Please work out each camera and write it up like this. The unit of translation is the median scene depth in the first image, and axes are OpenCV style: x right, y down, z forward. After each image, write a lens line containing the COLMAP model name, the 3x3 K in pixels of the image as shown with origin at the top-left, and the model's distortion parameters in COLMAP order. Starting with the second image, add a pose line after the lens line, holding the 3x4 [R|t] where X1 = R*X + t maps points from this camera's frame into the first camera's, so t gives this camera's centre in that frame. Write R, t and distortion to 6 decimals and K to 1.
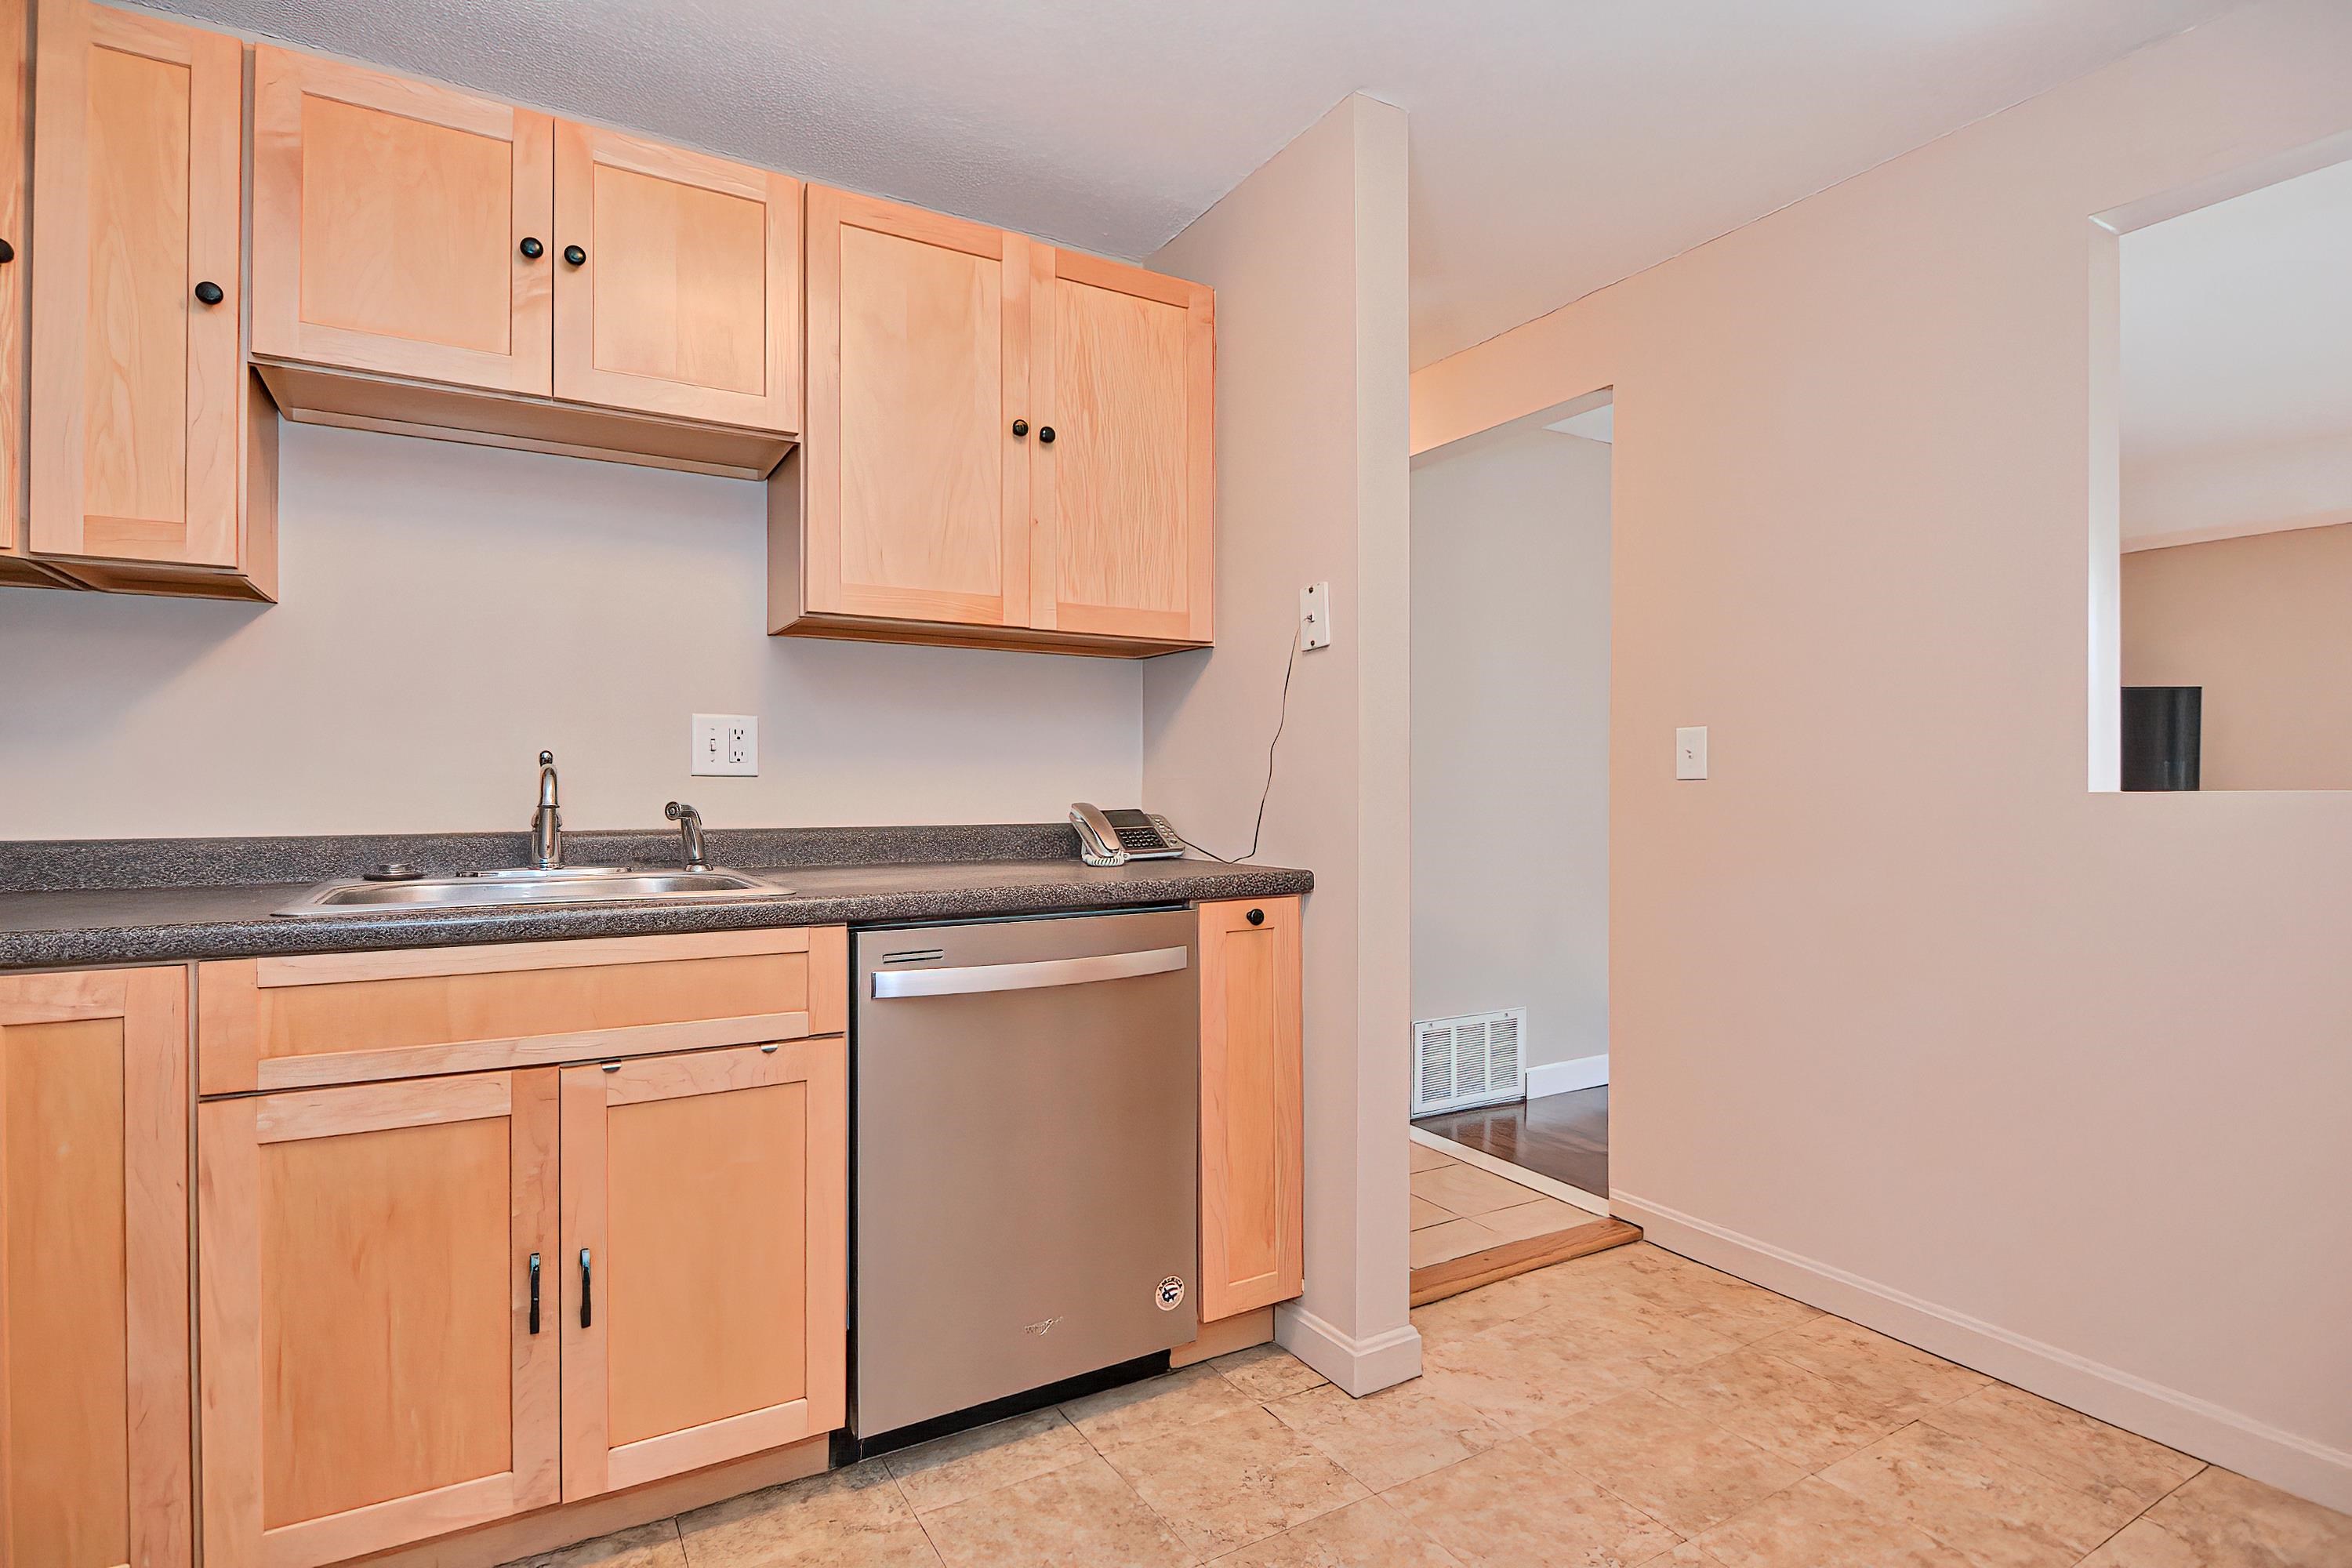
lens RADIAL K [[1121.0, 0, 1177.3], [0, 1121.0, 786.1], [0, 0, 1]] dist [0.002100, -0.008534]
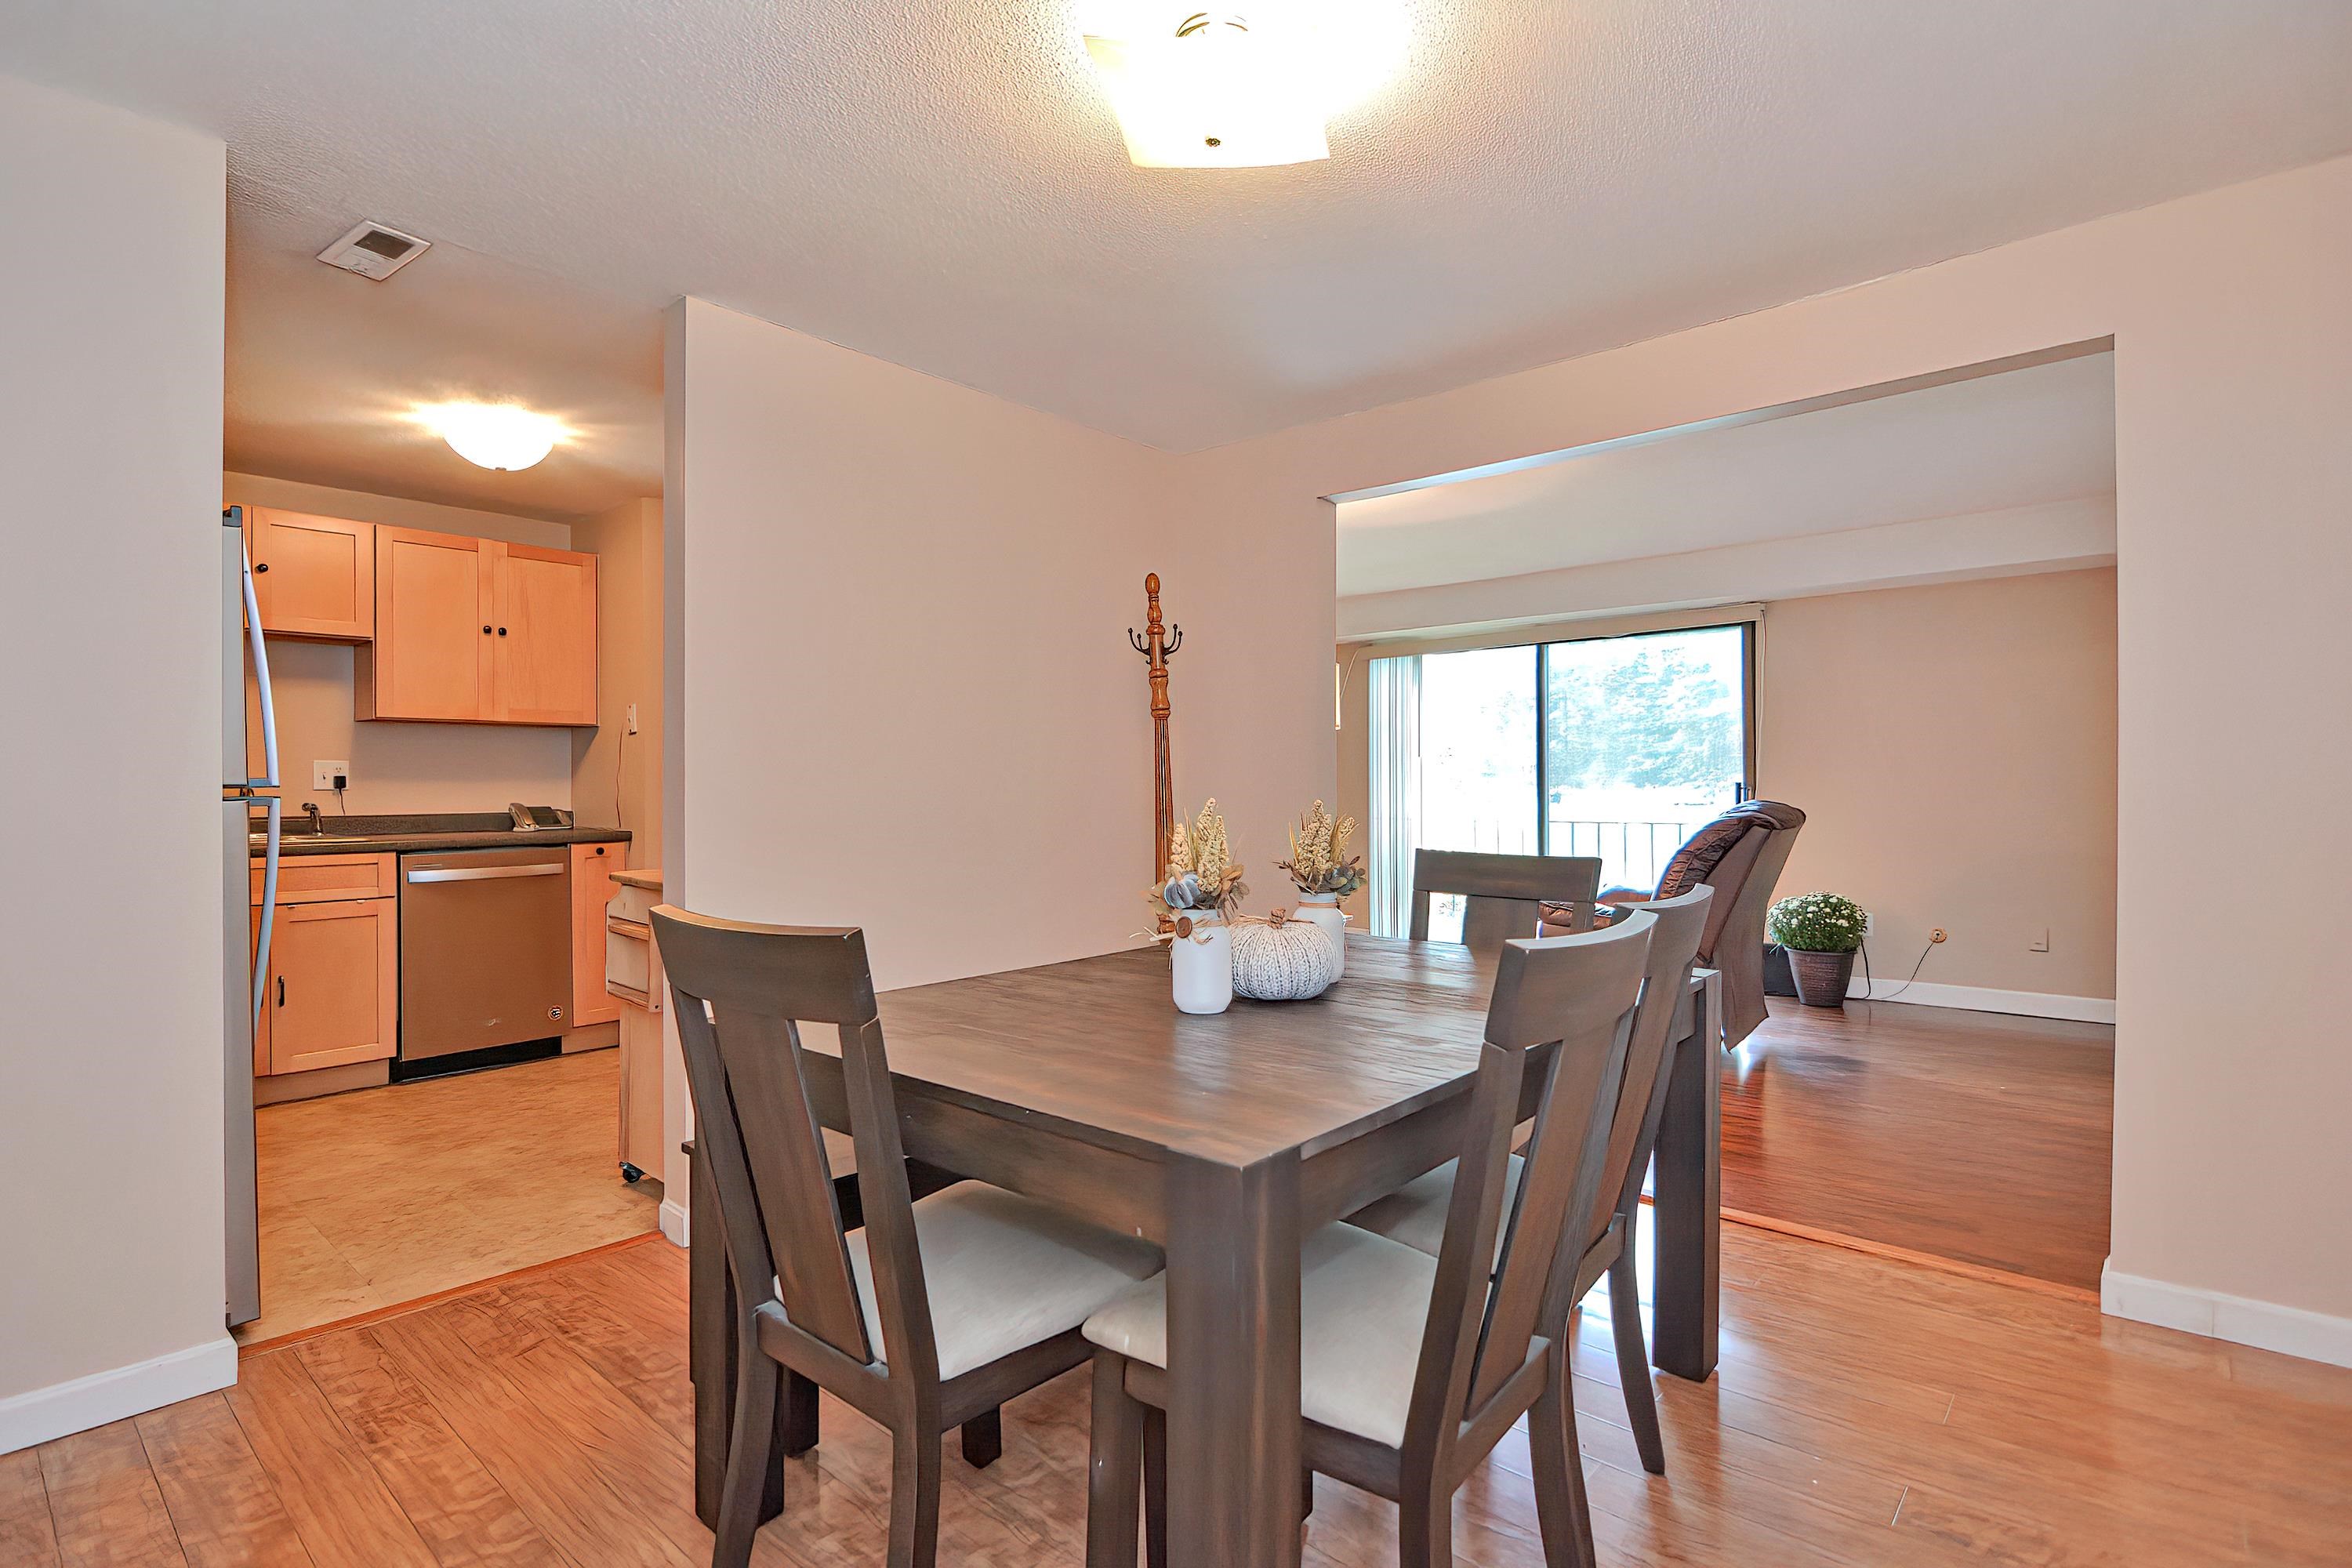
lens RADIAL K [[1131.4, 0, 1163.8], [0, 1131.4, 775.0], [0, 0, 1]] dist [-0.017186, -0.000997]
pose [[0.949989, -0.000889, 0.312282, 0.447025], [0.002619, 0.999983, -0.005120, -0.024410], [-0.312272, 0.005682, 0.949976, -1.554808]]
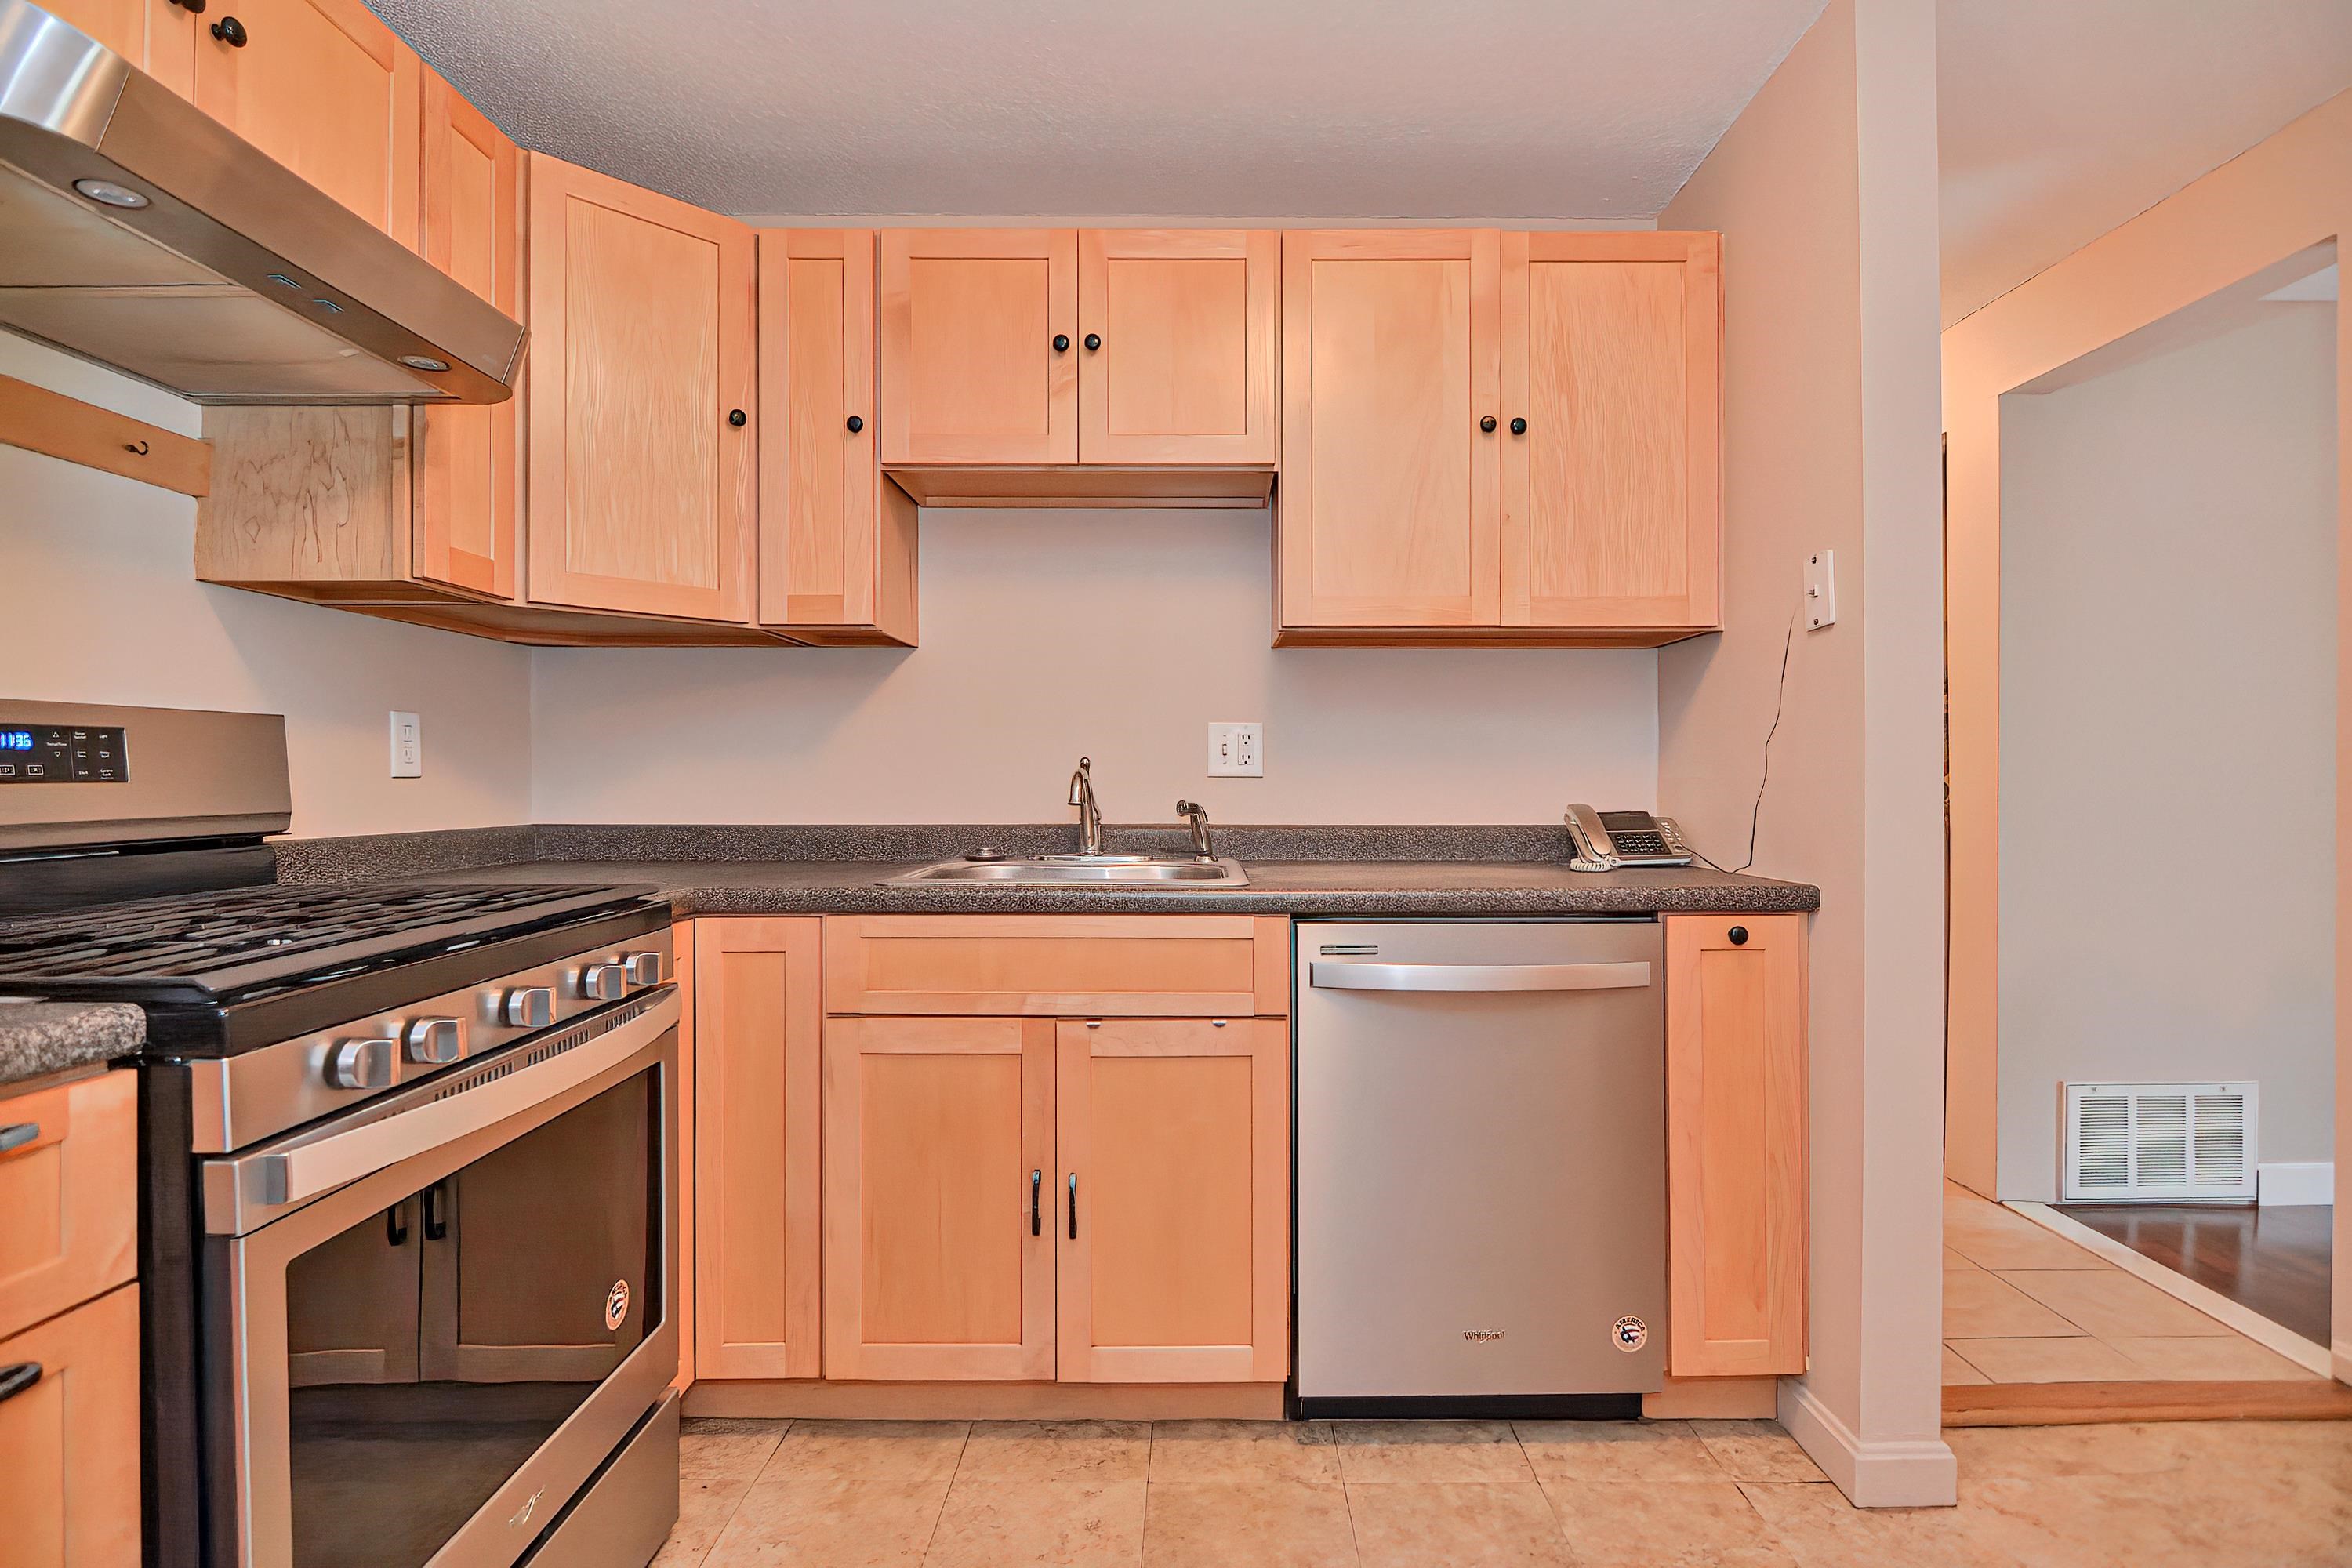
lens RADIAL K [[1138.5, 0, 1222.9], [0, 1138.5, 780.8], [0, 0, 1]] dist [0.000999, -0.009924]
pose [[0.869490, -0.000915, -0.493949, 0.159892], [0.000664, 1.000000, -0.000683, -0.005099], [0.493950, 0.000266, 0.869490, 0.013669]]
